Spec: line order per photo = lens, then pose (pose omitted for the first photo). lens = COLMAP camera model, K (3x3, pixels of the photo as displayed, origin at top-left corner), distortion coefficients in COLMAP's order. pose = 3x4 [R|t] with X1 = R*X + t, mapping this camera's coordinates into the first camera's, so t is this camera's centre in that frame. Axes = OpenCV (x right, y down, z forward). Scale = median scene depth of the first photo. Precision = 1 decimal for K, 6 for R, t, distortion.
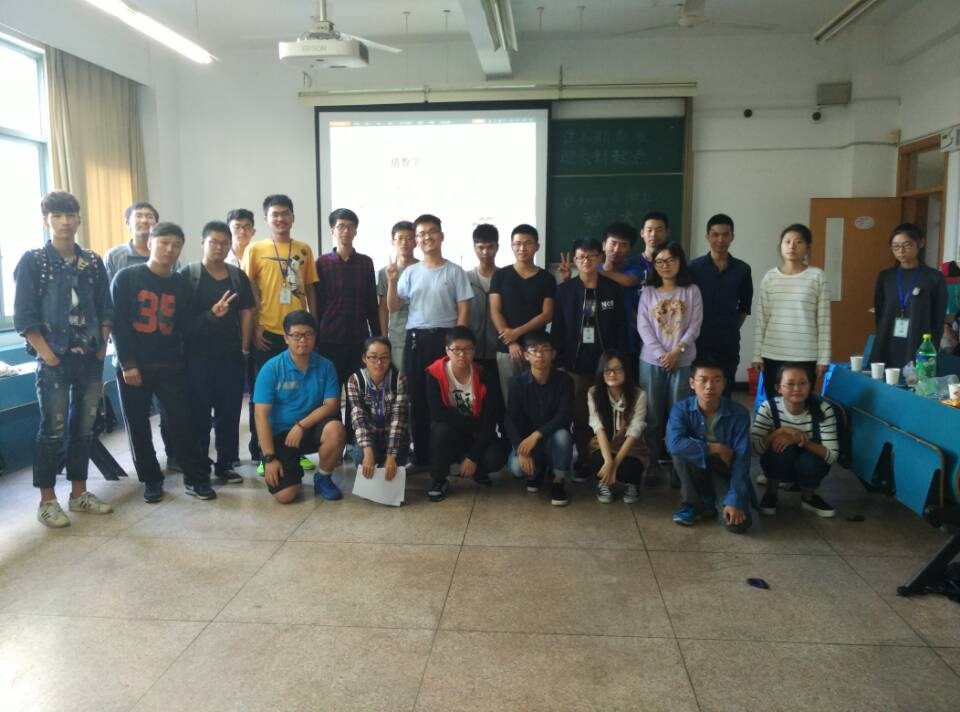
lens RADIAL K [[824.1, 0, 480.4], [0, 824.1, 356.0], [0, 0, 1]] dist [0.003419, -0.002465]
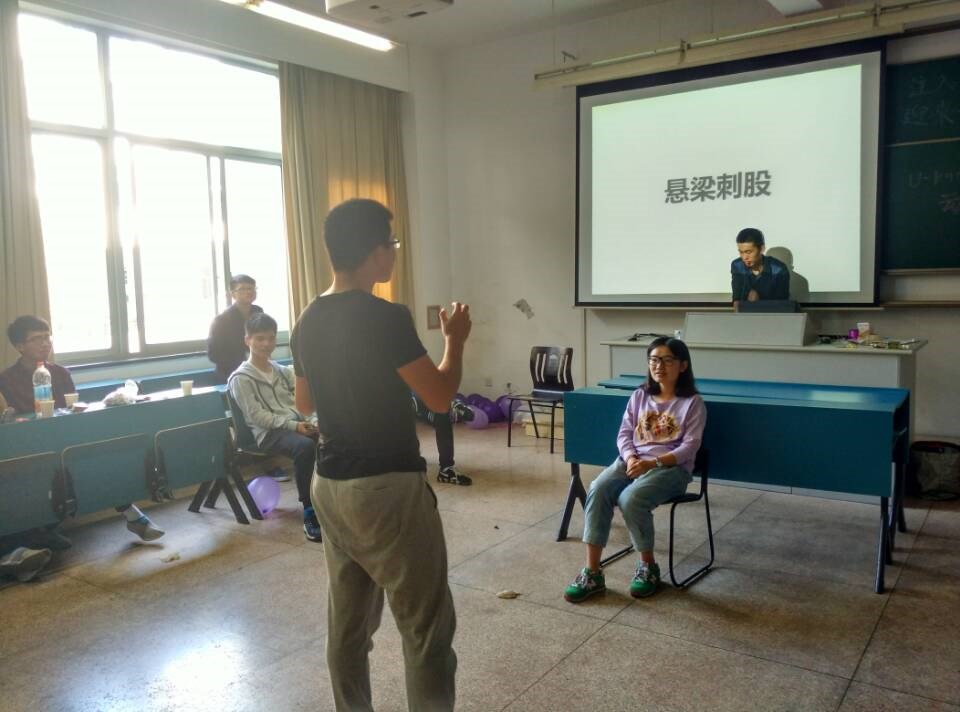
lens RADIAL K [[824.1, 0, 479.2], [0, 824.1, 354.6], [0, 0, 1]] dist [0.003419, -0.002465]
pose [[0.865665, 0.026017, -0.499947, 0.159116], [-0.033678, 0.999413, -0.006305, -0.026090], [0.499489, 0.022295, 0.866033, 0.246963]]
